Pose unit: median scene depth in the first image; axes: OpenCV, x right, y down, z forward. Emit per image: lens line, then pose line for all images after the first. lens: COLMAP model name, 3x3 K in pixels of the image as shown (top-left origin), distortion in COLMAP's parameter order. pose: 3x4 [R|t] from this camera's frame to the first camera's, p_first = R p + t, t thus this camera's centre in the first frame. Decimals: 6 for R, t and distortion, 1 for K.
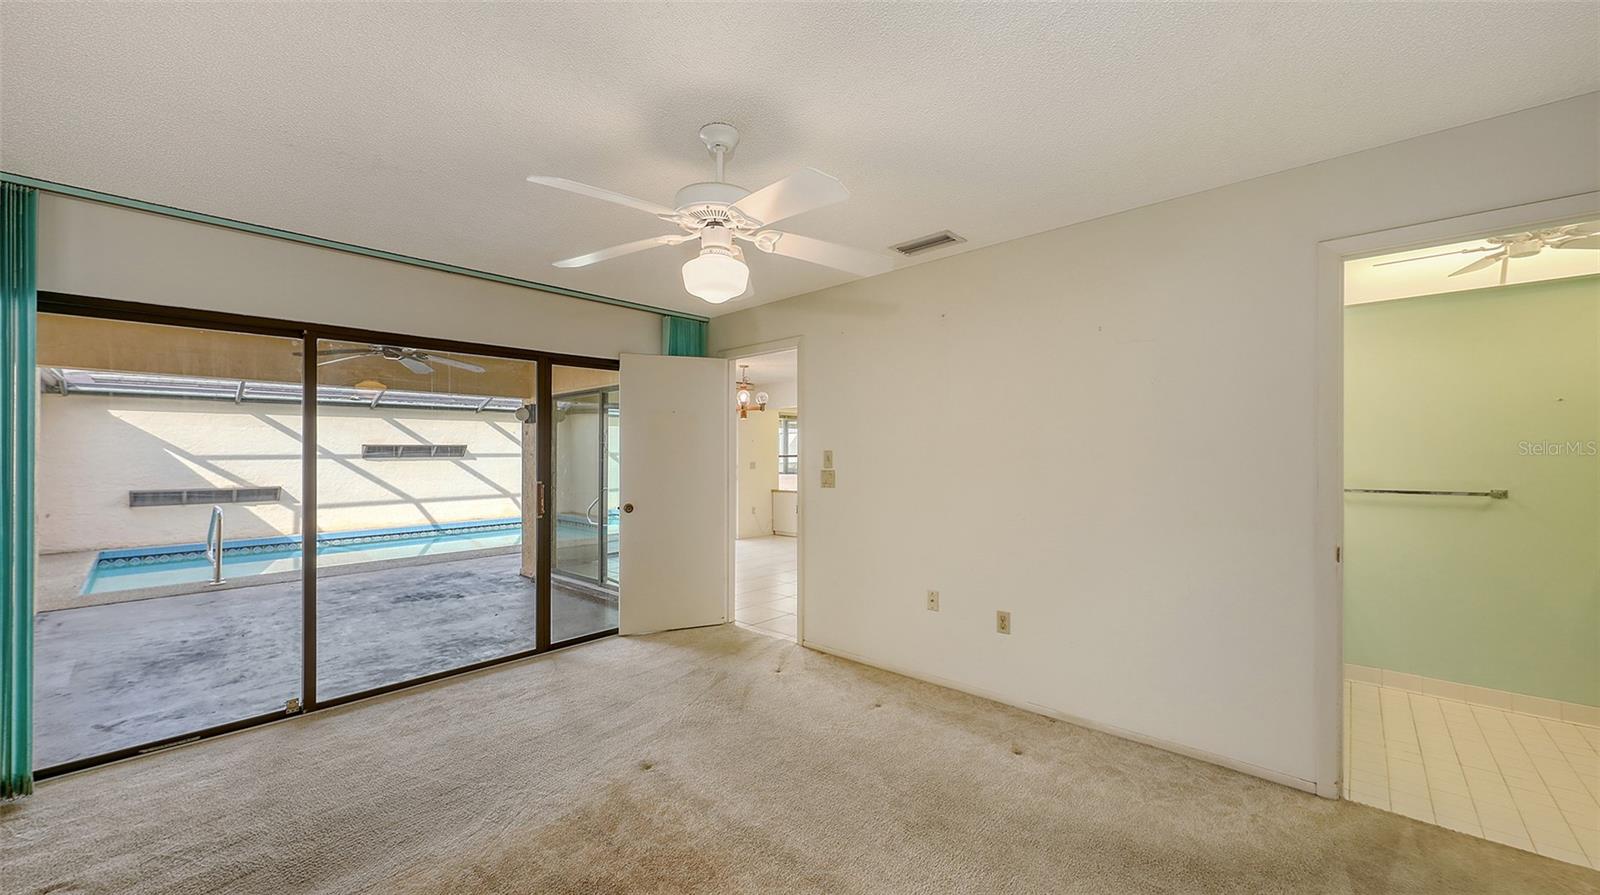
lens RADIAL K [[598.8, 0, 806.5], [0, 598.8, 447.1], [0, 0, 1]] dist [-0.001305, -0.000168]
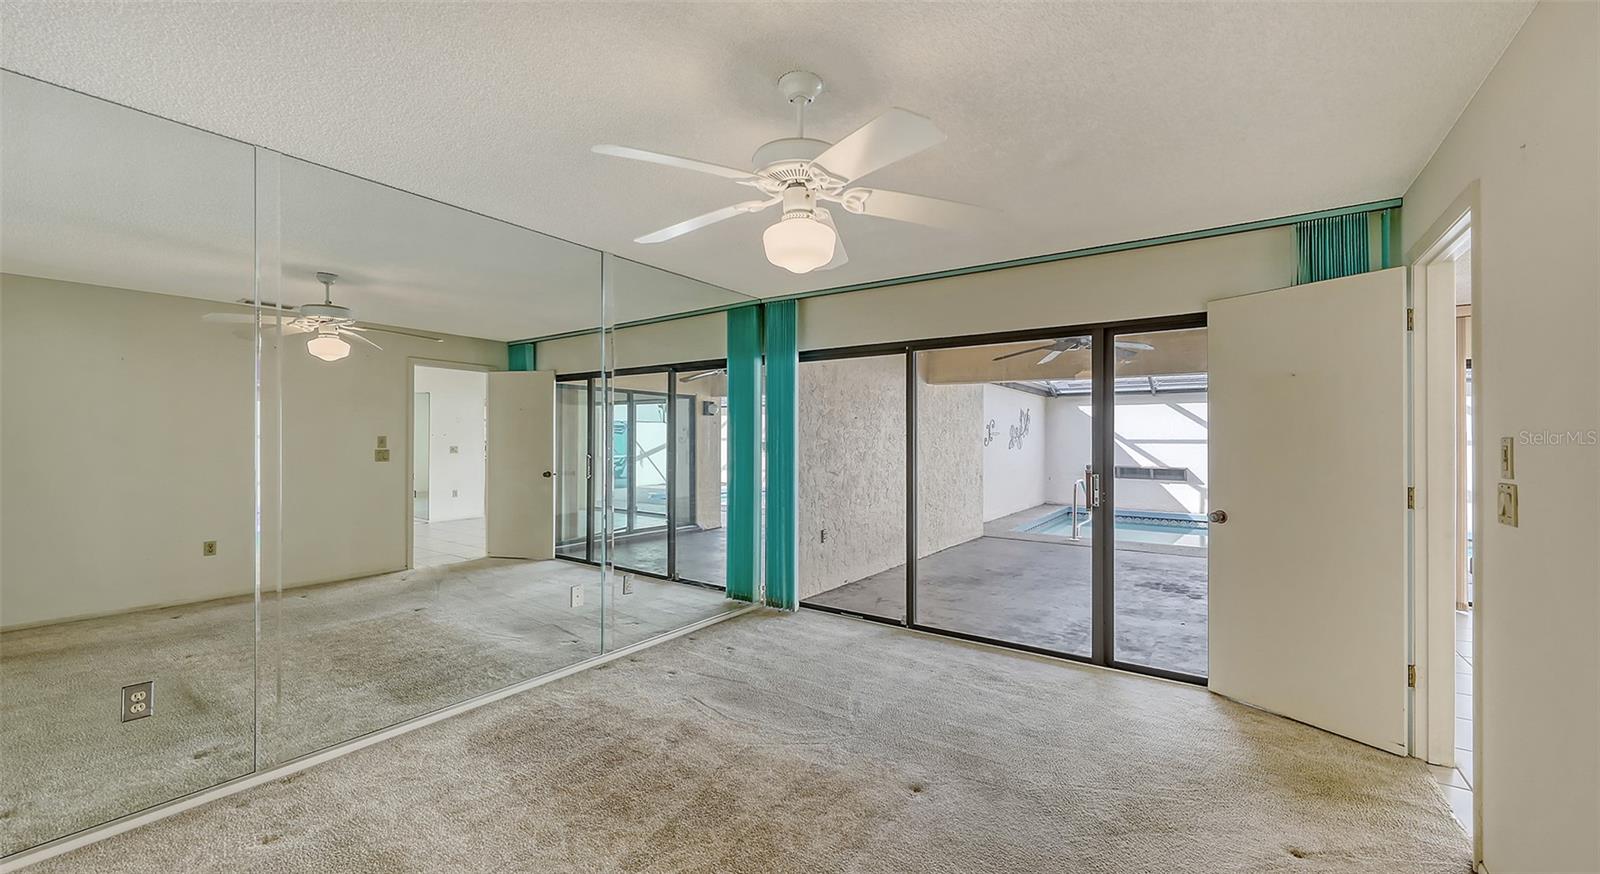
lens RADIAL K [[637.2, 0, 847.2], [0, 637.2, 434.7], [0, 0, 1]] dist [0.002686, -0.000024]
pose [[0.131998, 0.000361, -0.991250, 0.401743], [0.004046, 0.999991, 0.000903, 0.001787], [0.991242, -0.004130, 0.131995, 0.466325]]
